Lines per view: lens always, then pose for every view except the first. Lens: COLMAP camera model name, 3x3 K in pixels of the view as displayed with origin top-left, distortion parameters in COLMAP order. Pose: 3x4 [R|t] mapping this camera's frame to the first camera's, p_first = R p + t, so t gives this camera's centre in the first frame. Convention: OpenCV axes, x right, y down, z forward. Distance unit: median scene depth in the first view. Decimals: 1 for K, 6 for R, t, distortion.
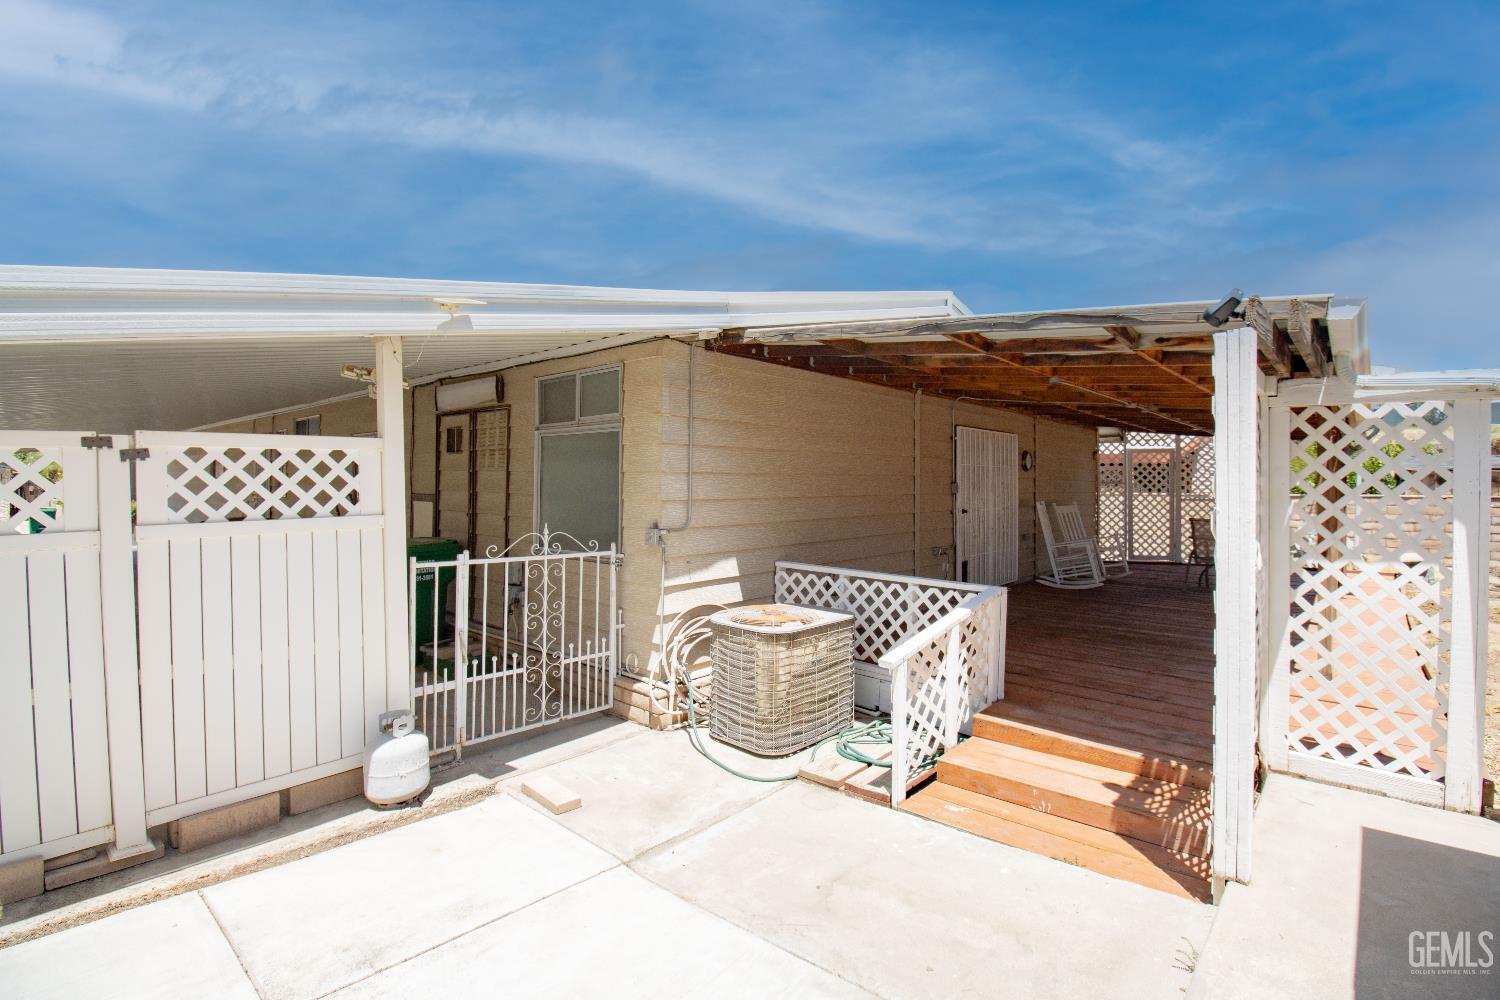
lens RADIAL K [[709.1, 0, 752.2], [0, 709.1, 491.4], [0, 0, 1]] dist [-0.001413, -0.000142]
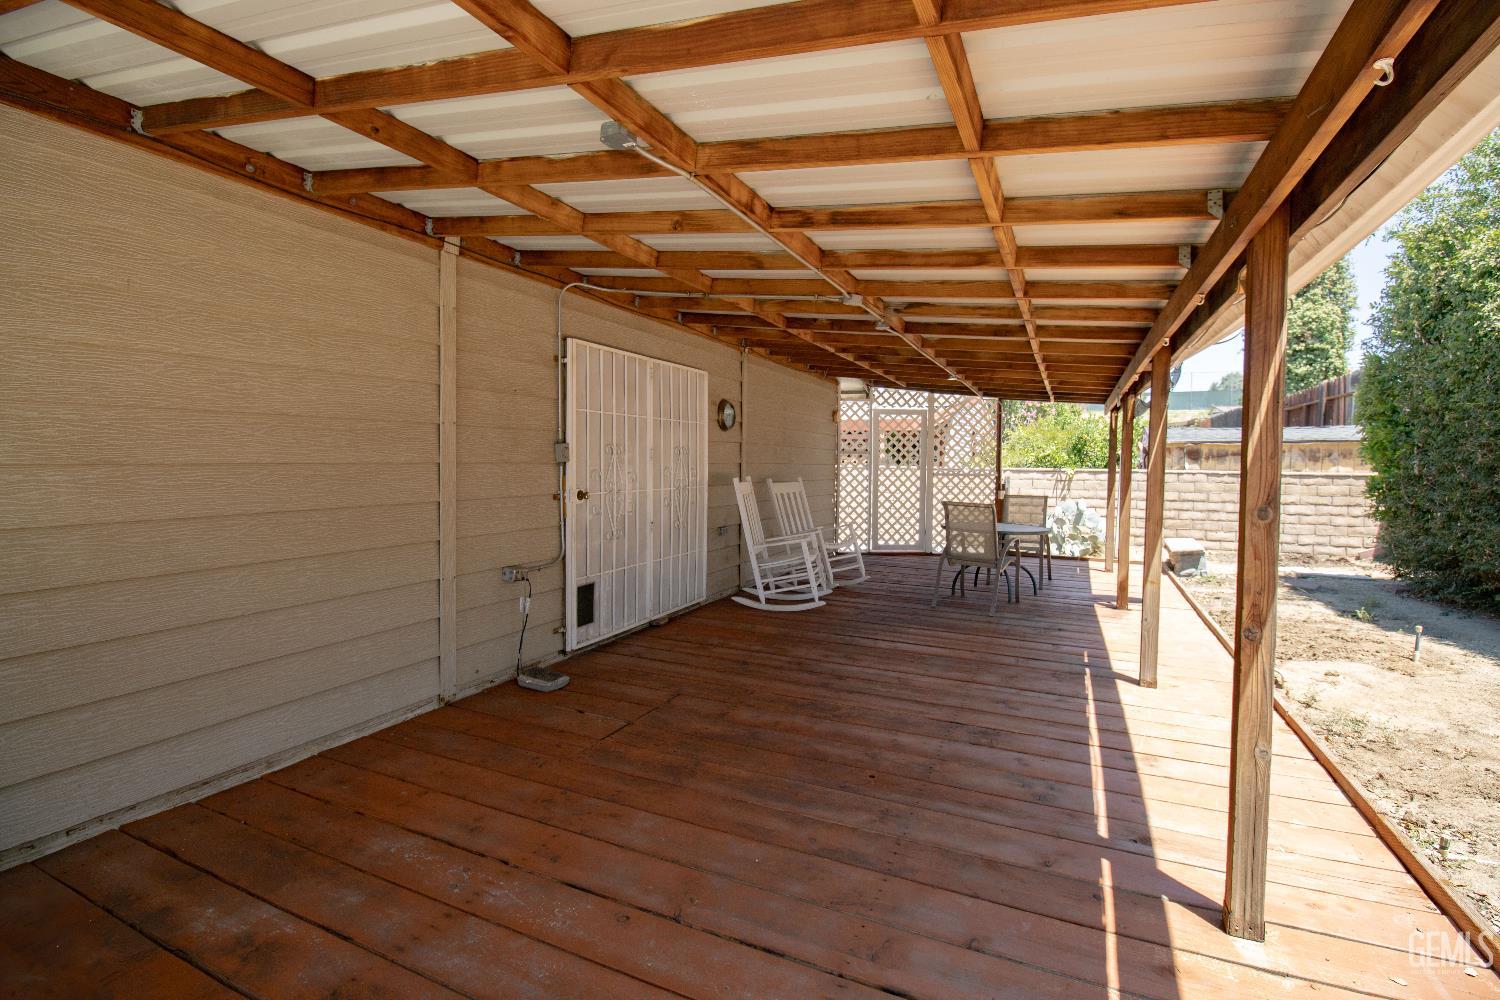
lens RADIAL K [[687.7, 0, 750.0], [0, 687.7, 500.0], [0, 0, 1]] dist [0.000557, 0.000003]
pose [[0.960306, -0.007746, 0.278840, 0.189604], [-0.006666, 0.998692, 0.050700, 0.002688], [-0.278868, -0.050546, 0.958998, 0.311097]]
